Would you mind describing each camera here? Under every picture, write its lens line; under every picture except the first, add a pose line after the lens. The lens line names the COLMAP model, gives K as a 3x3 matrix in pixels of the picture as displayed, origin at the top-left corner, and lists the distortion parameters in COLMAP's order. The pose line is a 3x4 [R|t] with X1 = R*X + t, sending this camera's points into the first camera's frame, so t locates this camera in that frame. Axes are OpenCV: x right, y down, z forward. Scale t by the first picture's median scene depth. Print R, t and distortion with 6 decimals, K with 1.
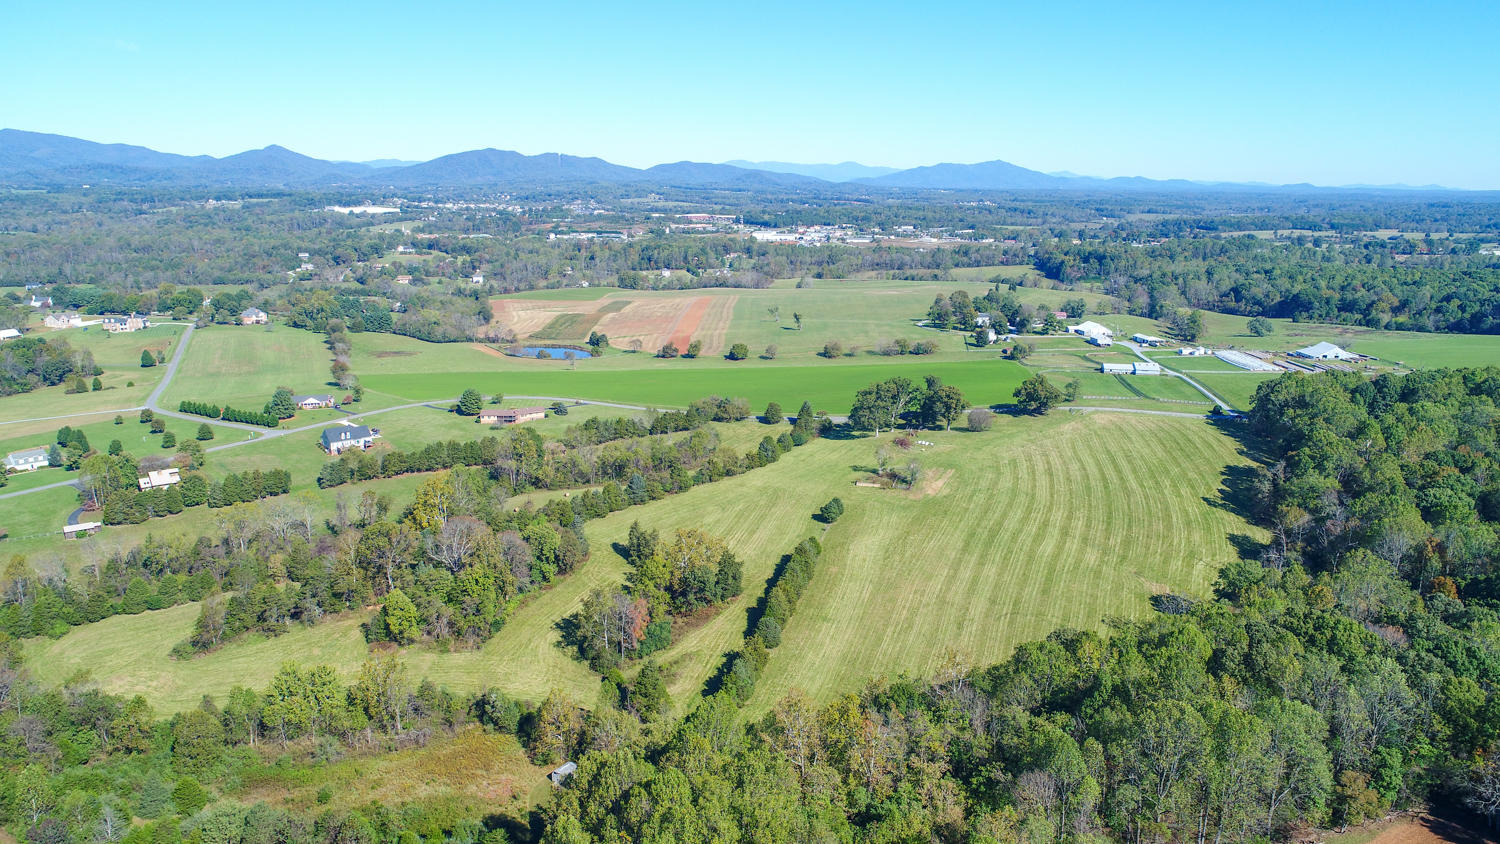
lens RADIAL K [[1033.3, 0, 749.8], [0, 1033.3, 418.2], [0, 0, 1]] dist [0.003262, 0.000888]
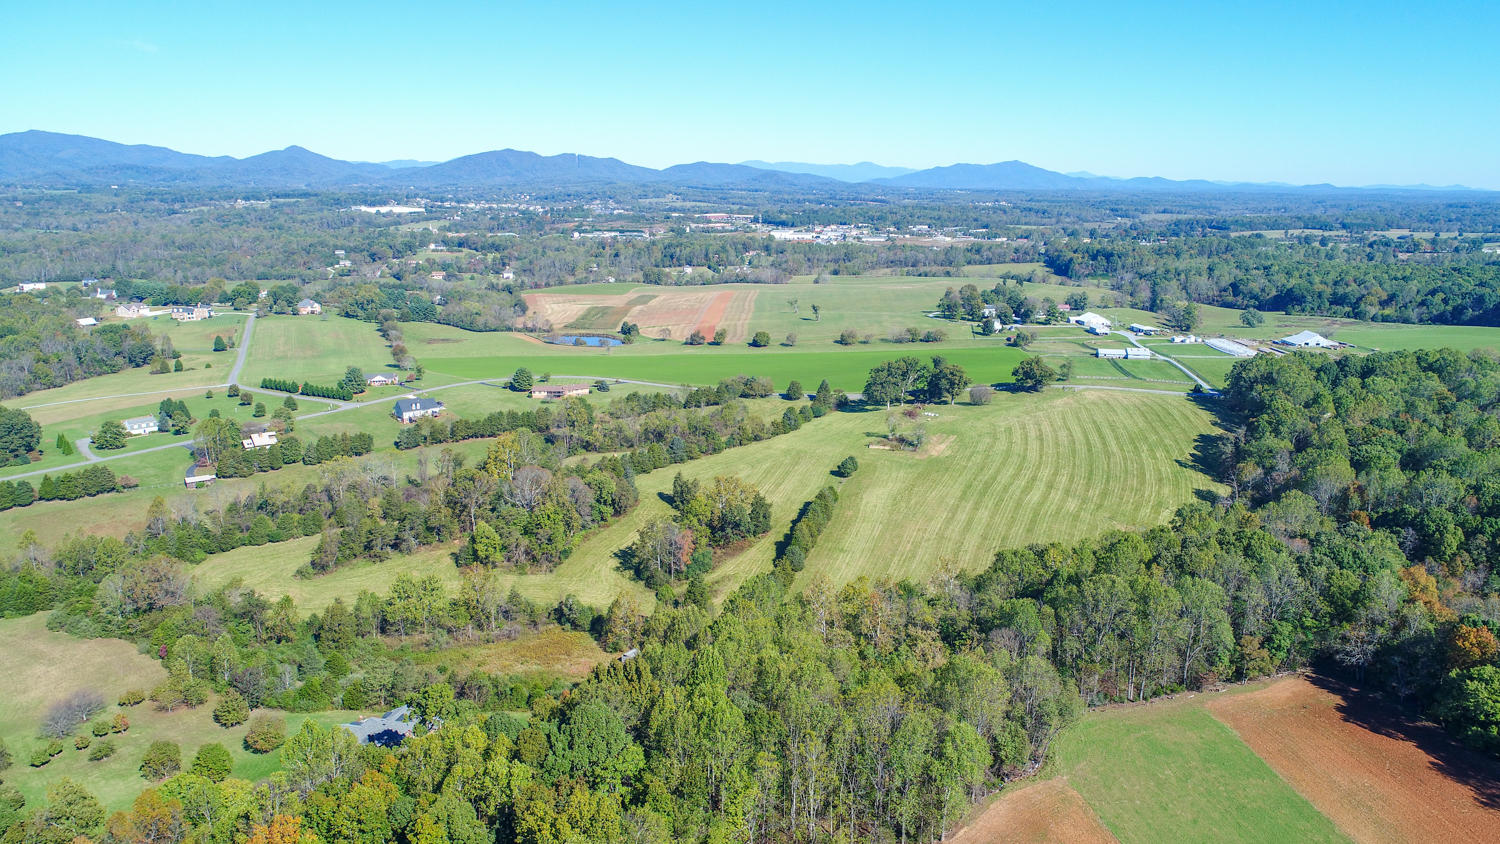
lens RADIAL K [[1035.7, 0, 750.9], [0, 1035.7, 421.3], [0, 0, 1]] dist [0.005034, -0.002466]
pose [[0.999904, 0.003107, -0.013526, -0.009831], [-0.003082, 0.999993, 0.001922, 0.028502], [0.013532, -0.001880, 0.999907, -0.119703]]
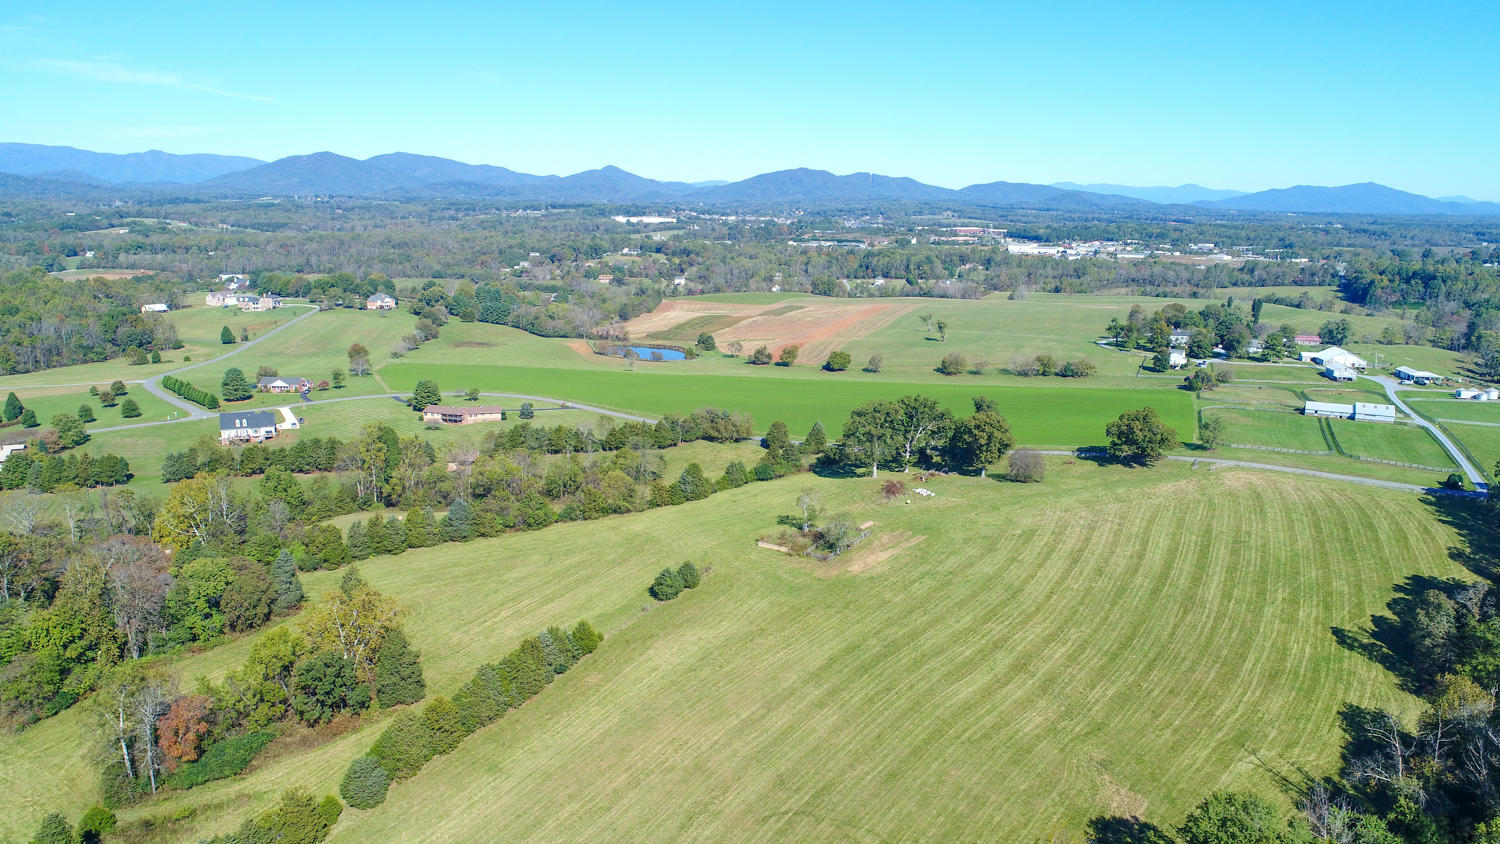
lens RADIAL K [[1035.7, 0, 750.9], [0, 1035.7, 421.3], [0, 0, 1]] dist [0.005034, -0.002466]
pose [[0.955028, 0.068806, -0.288422, 0.241224], [-0.074126, 0.997220, -0.007550, -0.008602], [0.287100, 0.028590, 0.957474, 0.293767]]
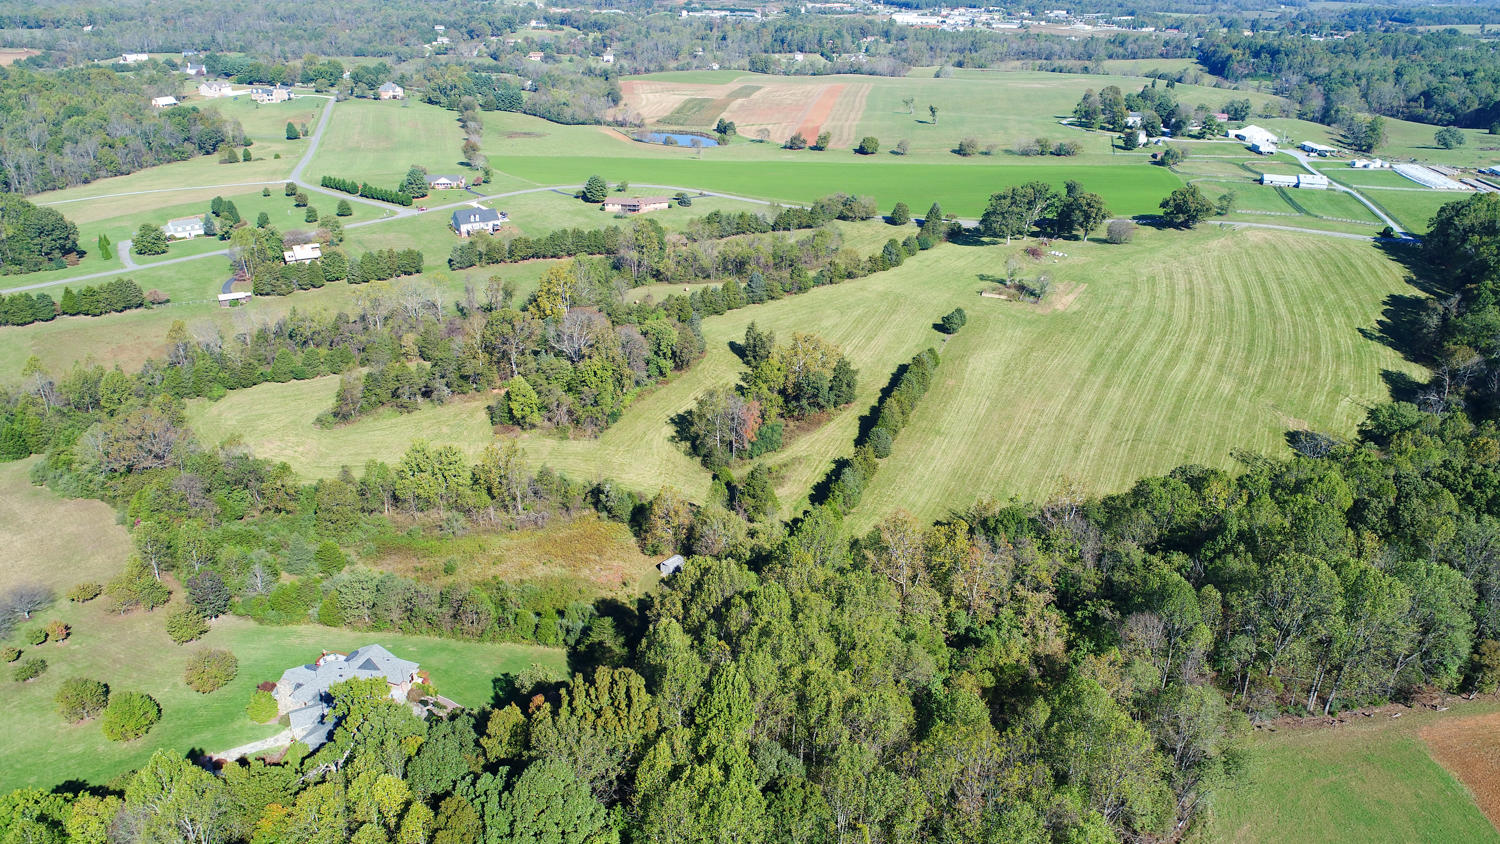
lens RADIAL K [[1011.6, 0, 749.7], [0, 1011.6, 417.8], [0, 0, 1]] dist [0.002053, 0.002864]
pose [[0.991654, 0.067316, -0.109955, -0.000234], [-0.043706, 0.977889, 0.204505, -0.006164], [0.121290, -0.197993, 0.972670, 0.024865]]
